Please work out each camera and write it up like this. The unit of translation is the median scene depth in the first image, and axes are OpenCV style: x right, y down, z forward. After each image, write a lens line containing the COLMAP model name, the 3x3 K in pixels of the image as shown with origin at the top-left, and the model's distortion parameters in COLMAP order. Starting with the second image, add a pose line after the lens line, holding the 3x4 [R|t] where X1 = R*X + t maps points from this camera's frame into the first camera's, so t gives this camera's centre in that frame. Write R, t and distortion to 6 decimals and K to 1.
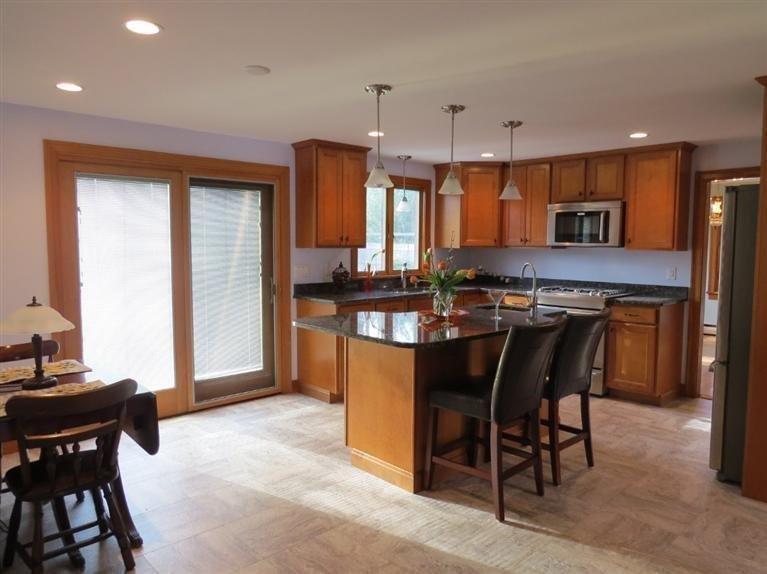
lens RADIAL K [[565.6, 0, 383.0], [0, 565.6, 285.8], [0, 0, 1]] dist [-0.000508, -0.005213]
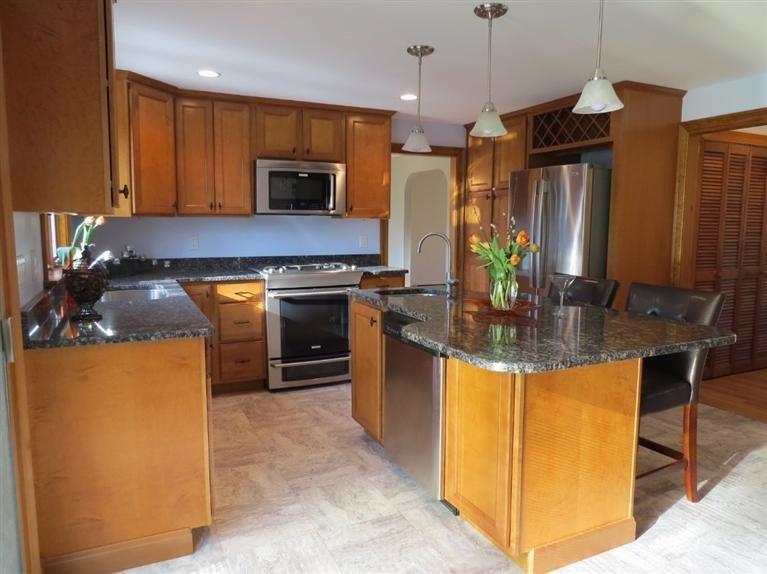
lens RADIAL K [[565.6, 0, 384.1], [0, 565.6, 286.2], [0, 0, 1]] dist [-0.000508, -0.005213]
pose [[0.285101, -0.112025, 0.951928, -0.451006], [0.074642, 0.992725, 0.094471, -0.036238], [-0.955587, 0.044120, 0.291389, 0.690495]]
